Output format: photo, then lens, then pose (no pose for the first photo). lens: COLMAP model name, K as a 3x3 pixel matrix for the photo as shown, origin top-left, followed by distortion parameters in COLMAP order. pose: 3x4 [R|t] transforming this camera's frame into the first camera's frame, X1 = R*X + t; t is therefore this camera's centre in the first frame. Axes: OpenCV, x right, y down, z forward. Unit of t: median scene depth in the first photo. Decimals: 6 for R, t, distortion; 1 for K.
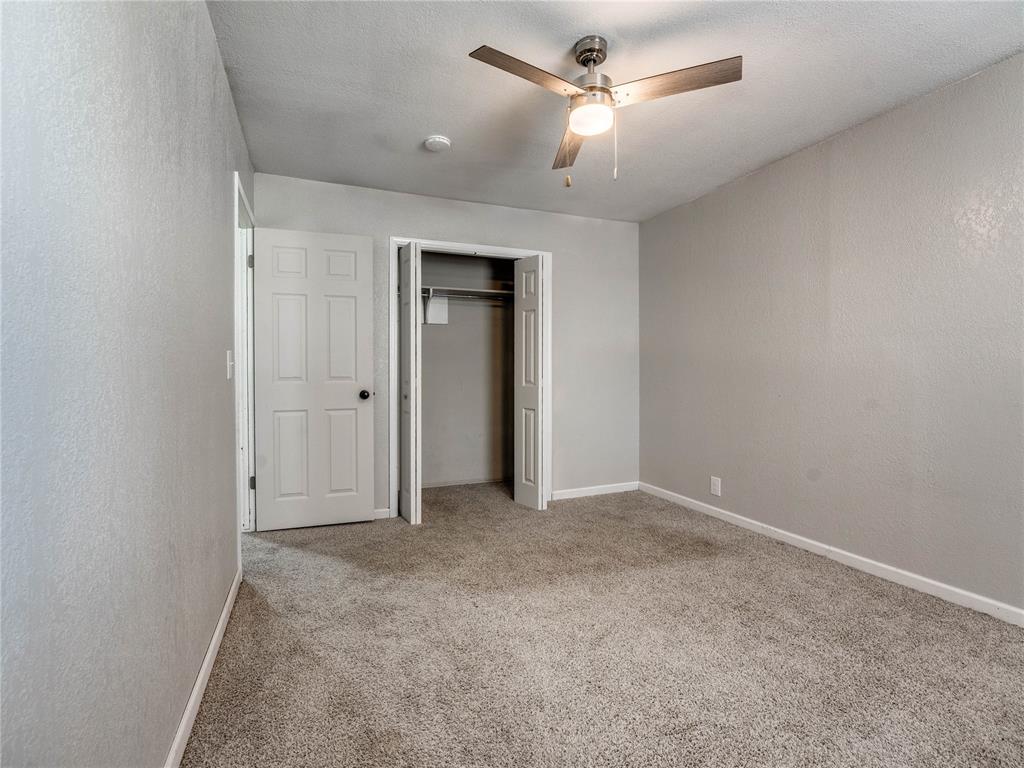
lens RADIAL K [[487.5, 0, 506.4], [0, 487.5, 375.8], [0, 0, 1]] dist [-0.027695, -0.000277]
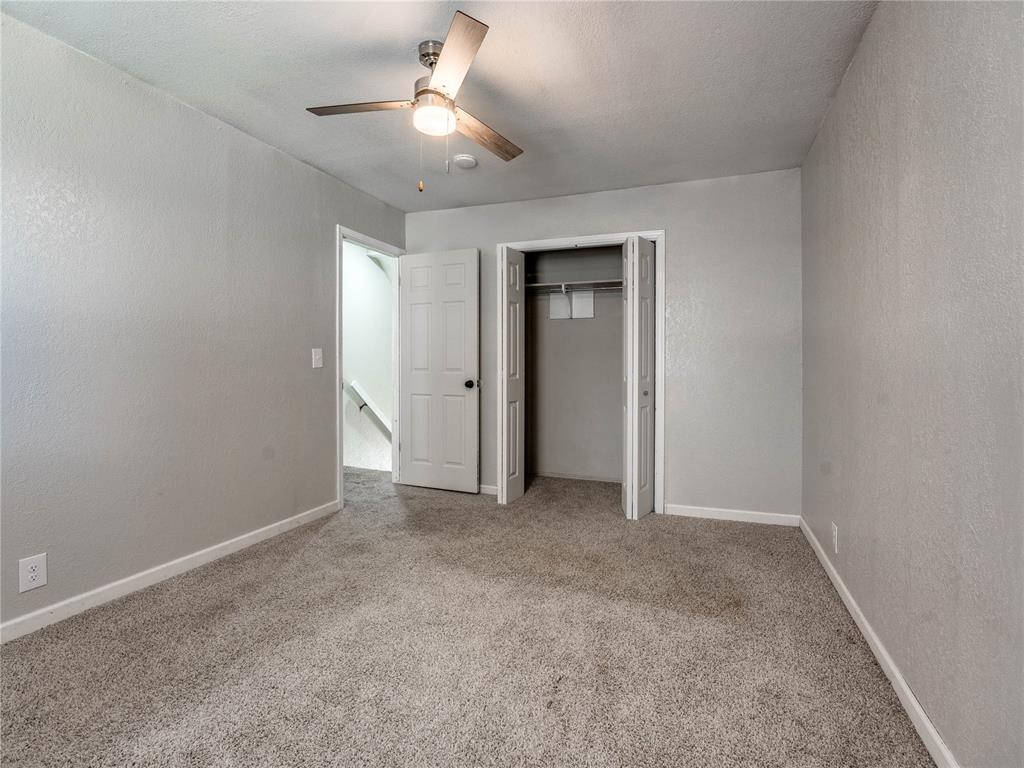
lens RADIAL K [[493.0, 0, 512.4], [0, 493.0, 365.5], [0, 0, 1]] dist [-0.027493, -0.000187]
pose [[0.729604, 0.007909, -0.683824, 0.596980], [-0.014229, 0.999892, -0.003616, -0.002676], [0.683722, 0.012369, 0.729638, 0.206563]]
